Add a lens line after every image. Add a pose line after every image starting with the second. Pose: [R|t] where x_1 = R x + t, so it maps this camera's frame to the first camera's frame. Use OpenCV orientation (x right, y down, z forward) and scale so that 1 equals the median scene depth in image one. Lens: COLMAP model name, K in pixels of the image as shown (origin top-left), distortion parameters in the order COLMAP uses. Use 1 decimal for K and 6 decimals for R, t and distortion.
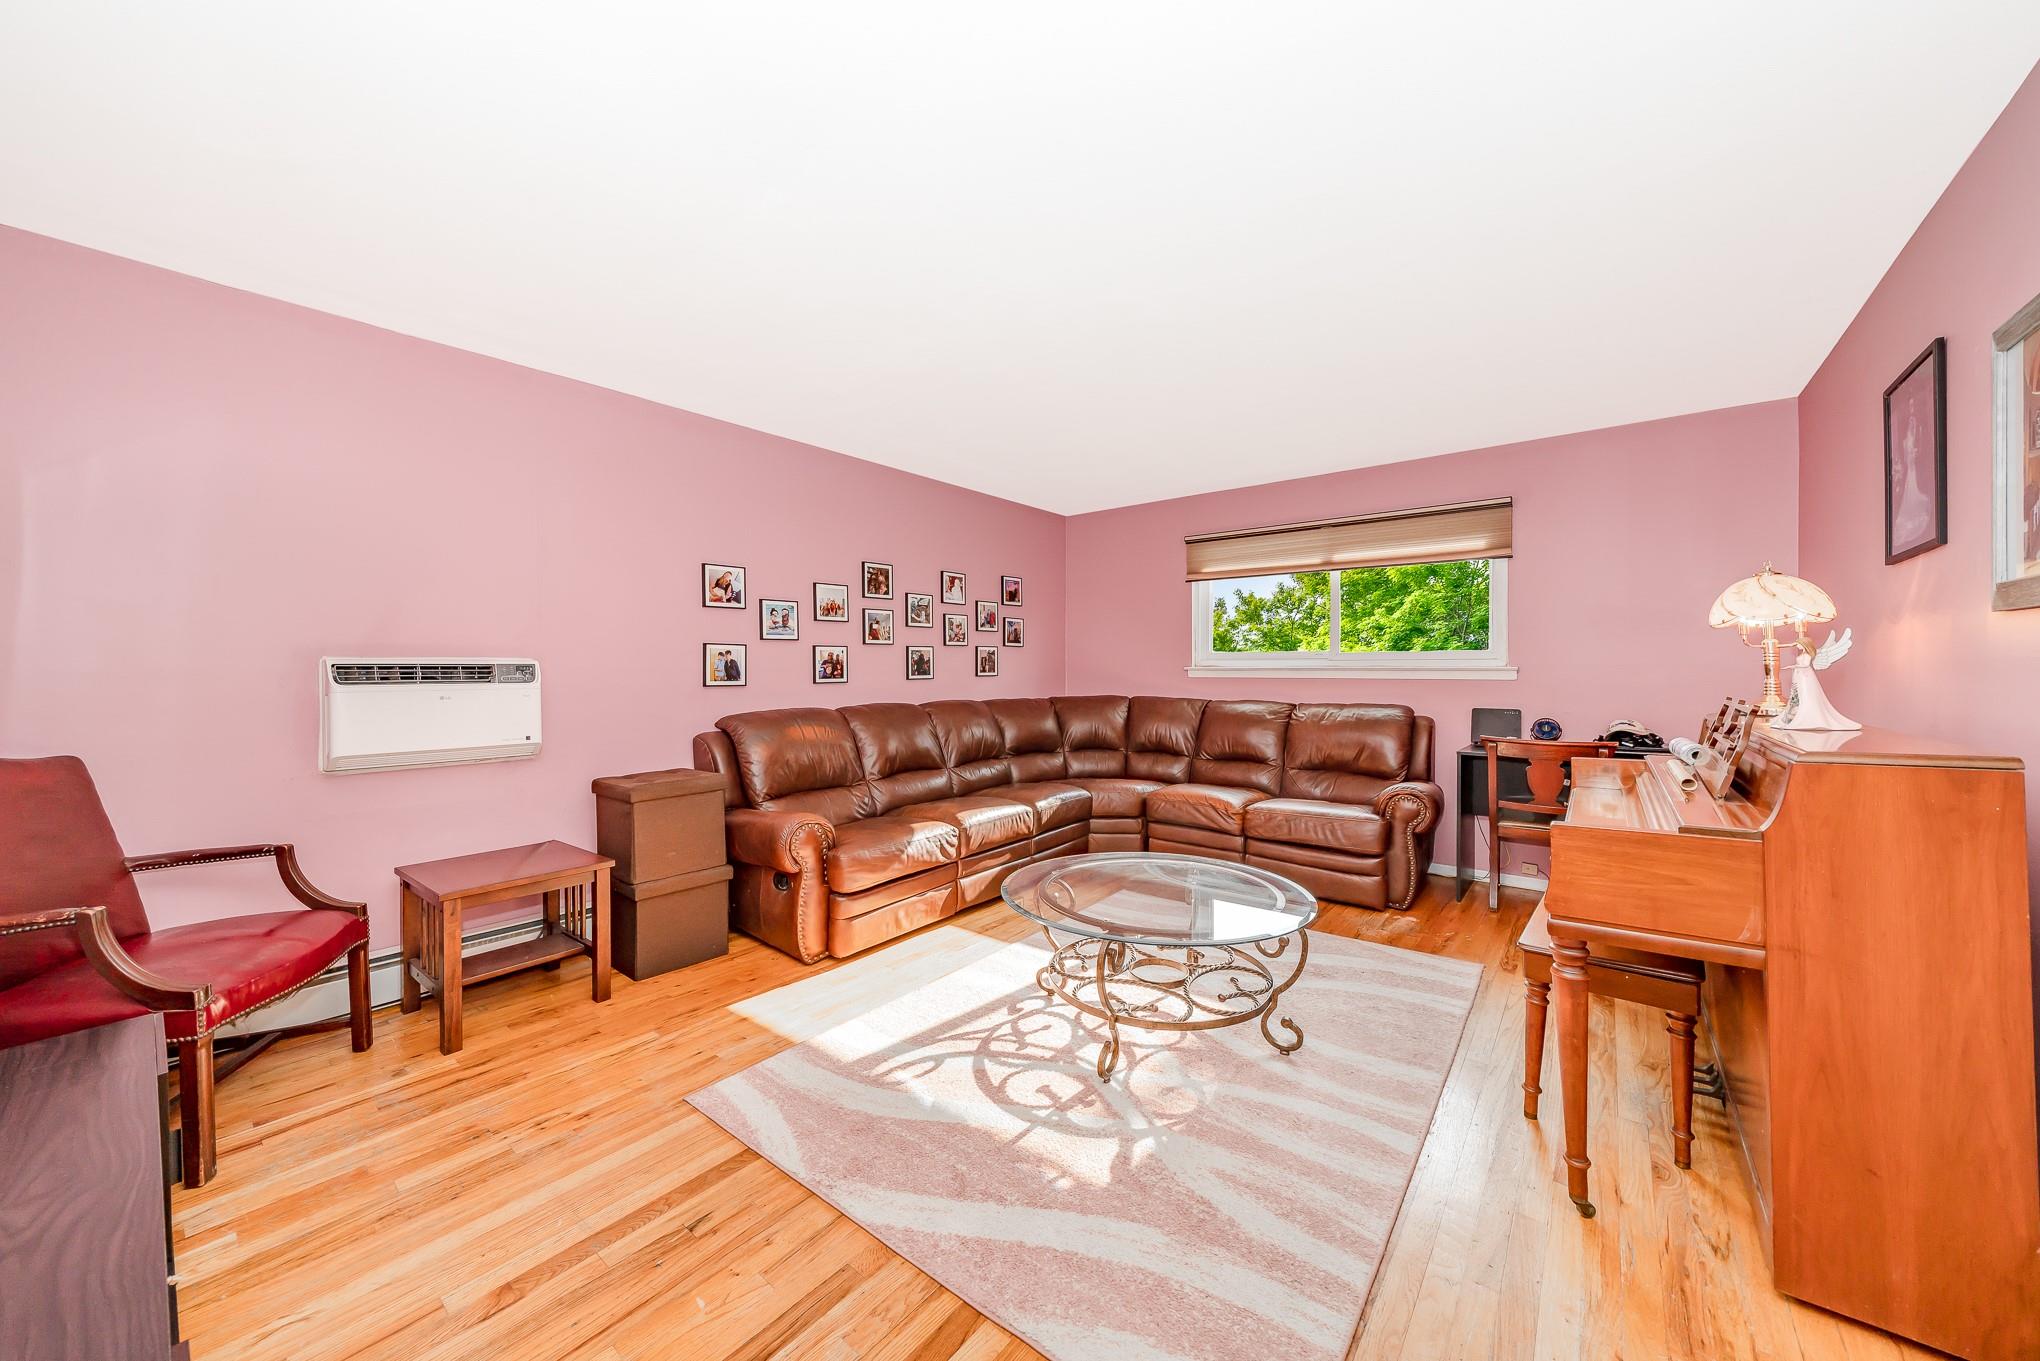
lens RADIAL K [[737.4, 0, 1025.7], [0, 737.4, 674.2], [0, 0, 1]] dist [0.001121, -0.000269]
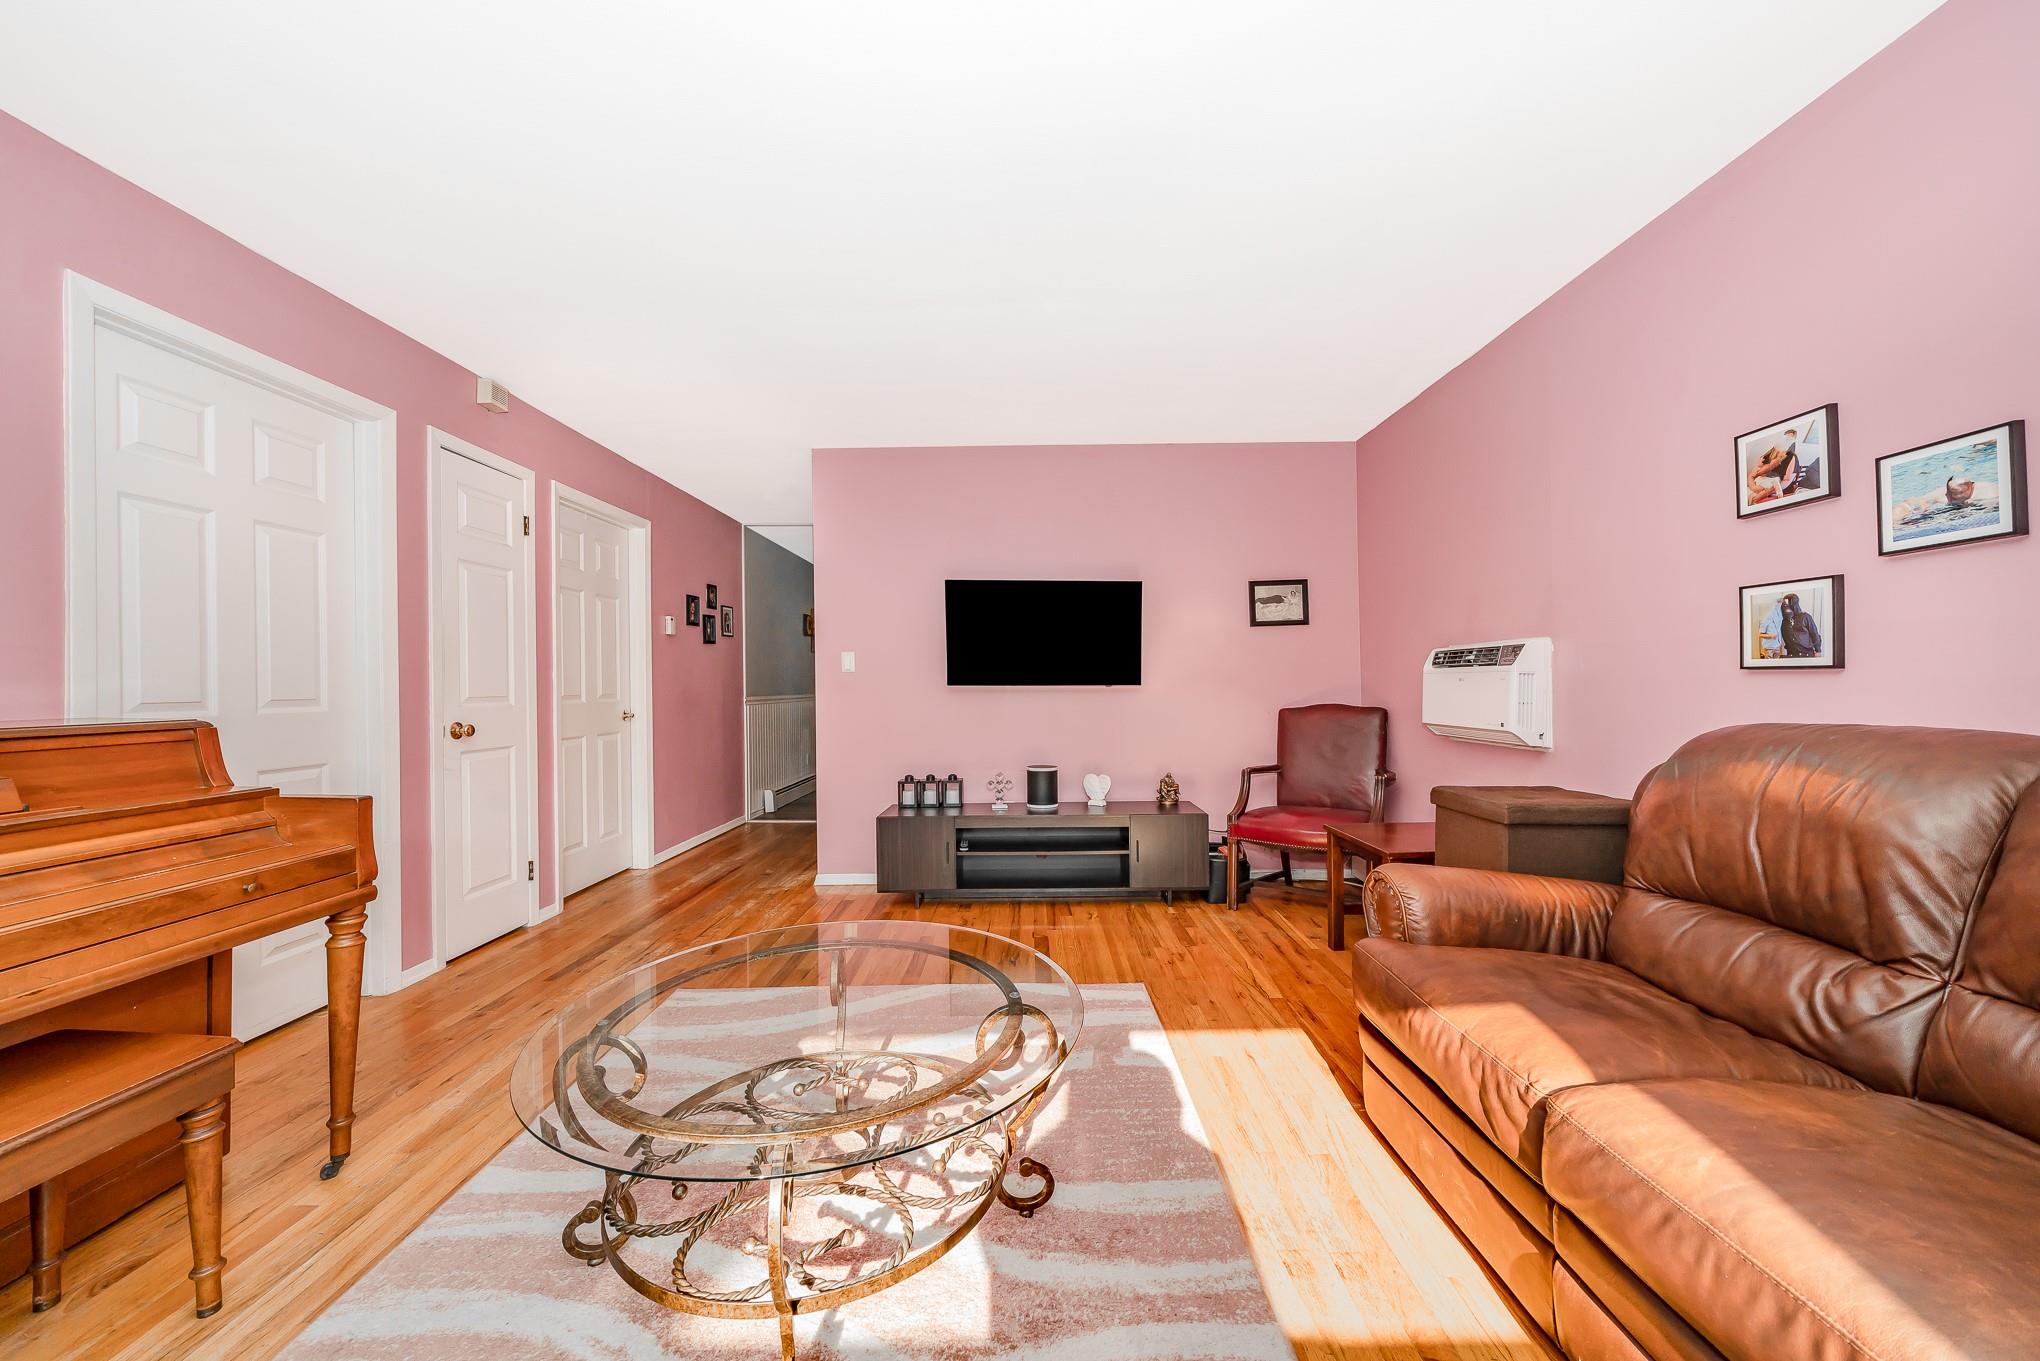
lens RADIAL K [[737.4, 0, 1019.2], [0, 737.4, 682.1], [0, 0, 1]] dist [0.001121, -0.000269]
pose [[-0.784132, 0.011425, -0.620489, 0.294246], [0.011030, 0.999929, 0.004472, 0.017465], [0.620496, -0.003337, -0.784202, 1.068967]]
